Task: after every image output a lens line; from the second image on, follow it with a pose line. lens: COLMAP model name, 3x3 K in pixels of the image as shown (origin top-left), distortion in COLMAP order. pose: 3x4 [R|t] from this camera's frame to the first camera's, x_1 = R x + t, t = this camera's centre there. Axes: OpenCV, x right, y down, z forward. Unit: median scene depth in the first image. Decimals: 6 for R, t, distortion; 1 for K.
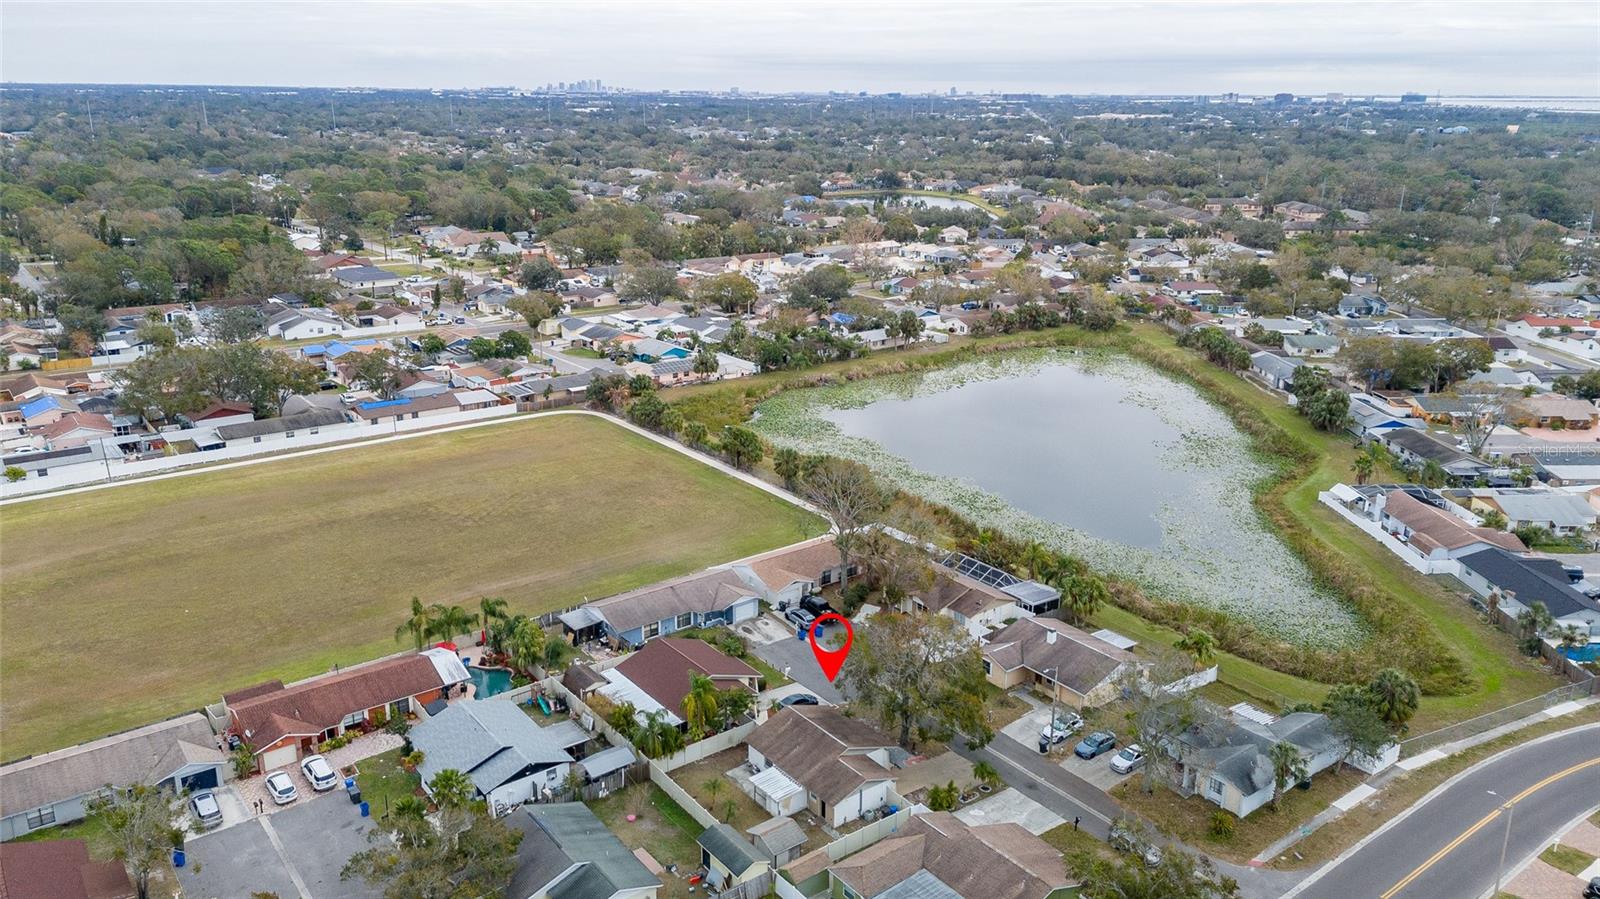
lens RADIAL K [[1157.2, 0, 802.8], [0, 1157.2, 448.9], [0, 0, 1]] dist [0.080852, -0.082181]
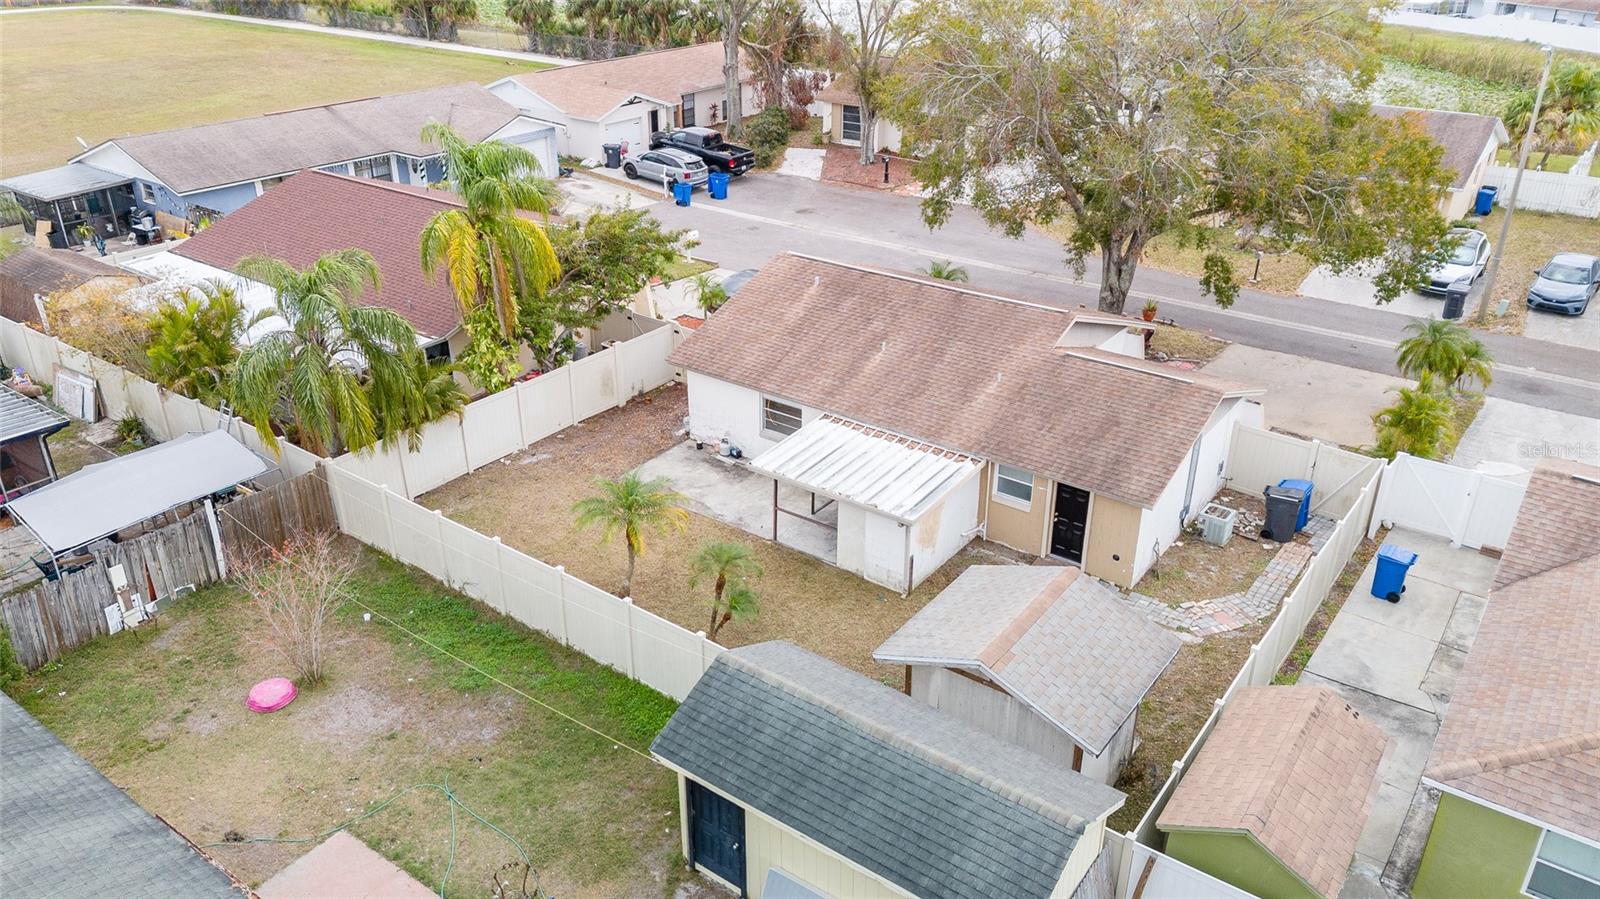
lens RADIAL K [[1157.2, 0, 801.6], [0, 1157.2, 471.7], [0, 0, 1]] dist [0.080852, -0.082181]
pose [[0.960290, -0.134848, 0.244252, -0.069951], [0.087975, 0.977132, 0.193580, 0.169442], [-0.264770, -0.164405, 0.950193, 0.541160]]
